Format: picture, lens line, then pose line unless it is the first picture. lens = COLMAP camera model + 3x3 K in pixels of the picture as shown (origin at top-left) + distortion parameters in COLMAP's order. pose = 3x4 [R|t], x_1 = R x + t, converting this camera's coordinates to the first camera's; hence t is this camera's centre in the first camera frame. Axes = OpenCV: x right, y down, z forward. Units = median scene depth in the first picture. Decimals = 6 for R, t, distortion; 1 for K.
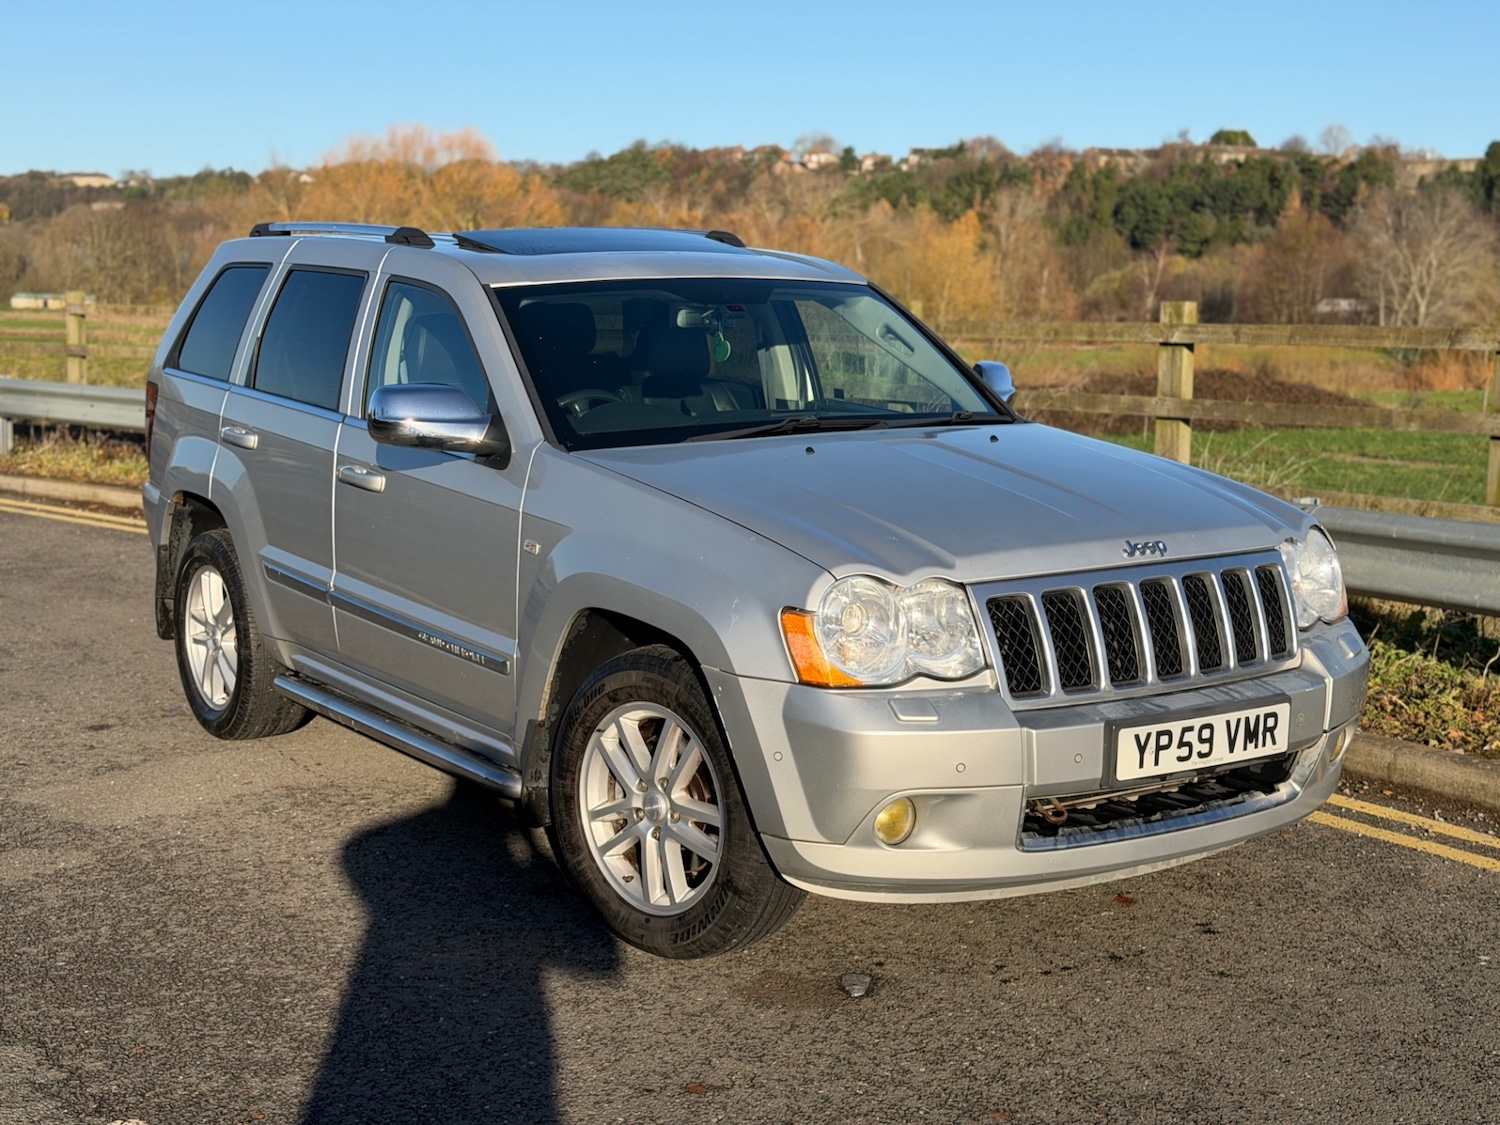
lens RADIAL K [[2078.2, 0, 738.3], [0, 2078.2, 589.7], [0, 0, 1]] dist [0.112290, 0.000000]
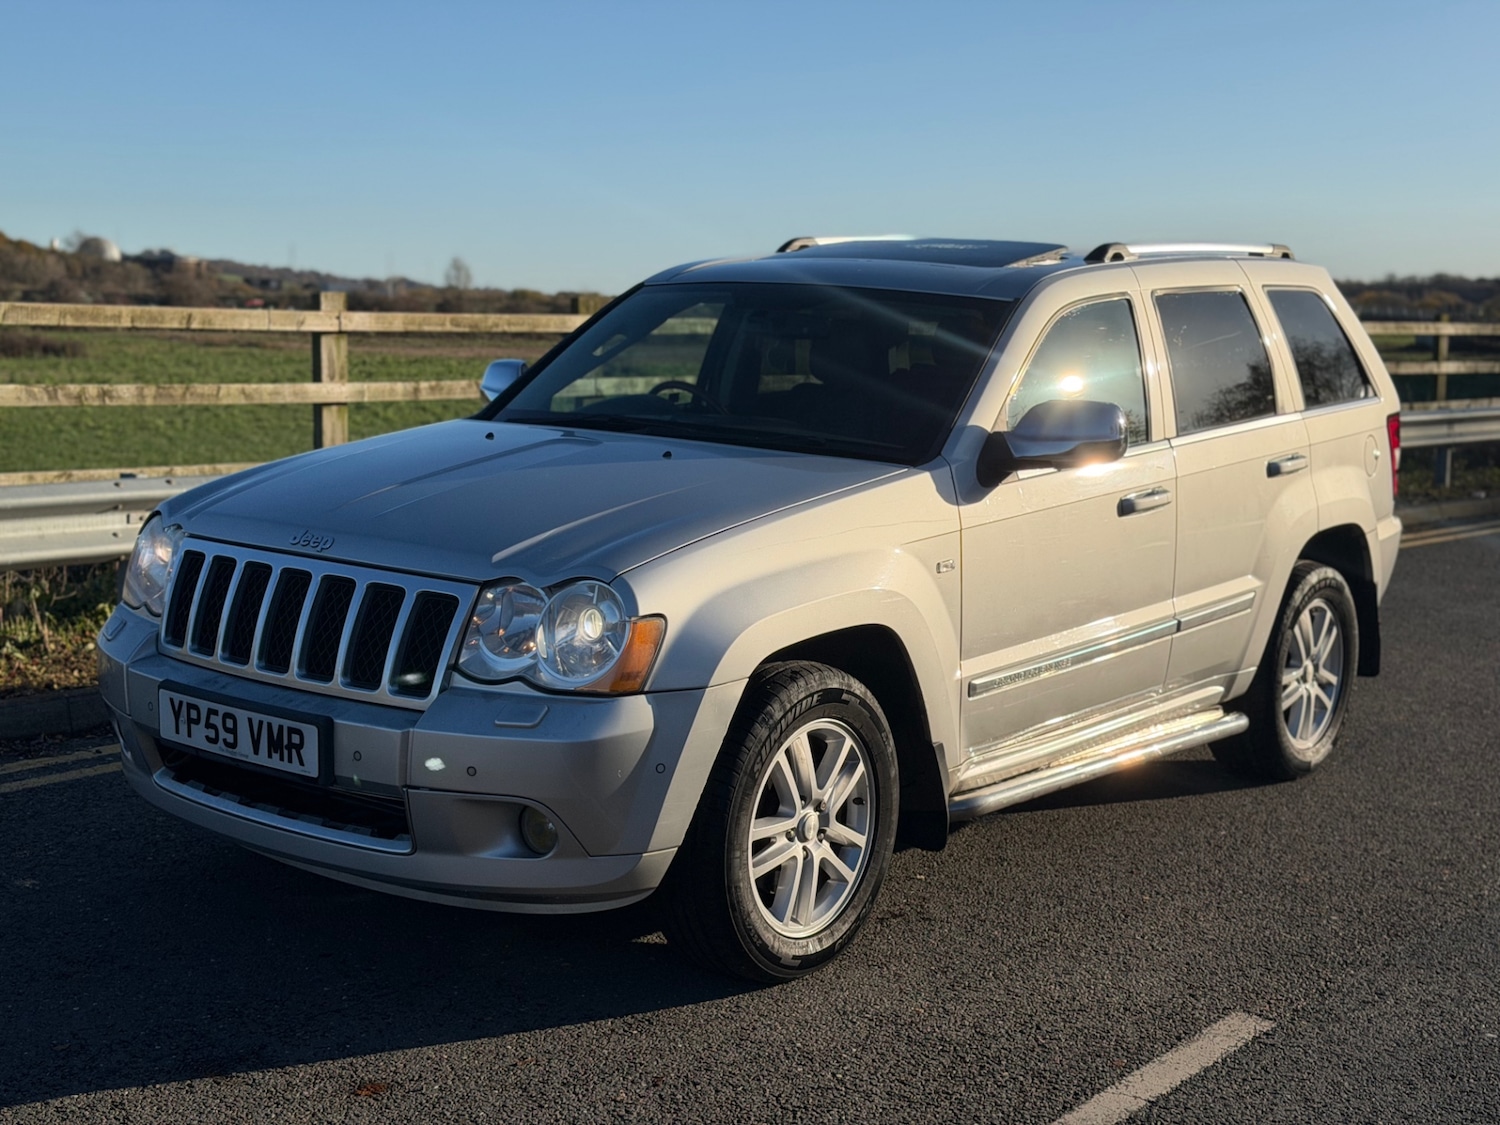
lens RADIAL K [[2092.2, 0, 752.7], [0, 2092.2, 571.1], [0, 0, 1]] dist [0.108451, 0.000000]
pose [[0.315343, 0.142237, -0.938257, 1.015946], [-0.189197, 0.978278, 0.084716, -0.109908], [0.929926, 0.150801, 0.335404, 0.734145]]
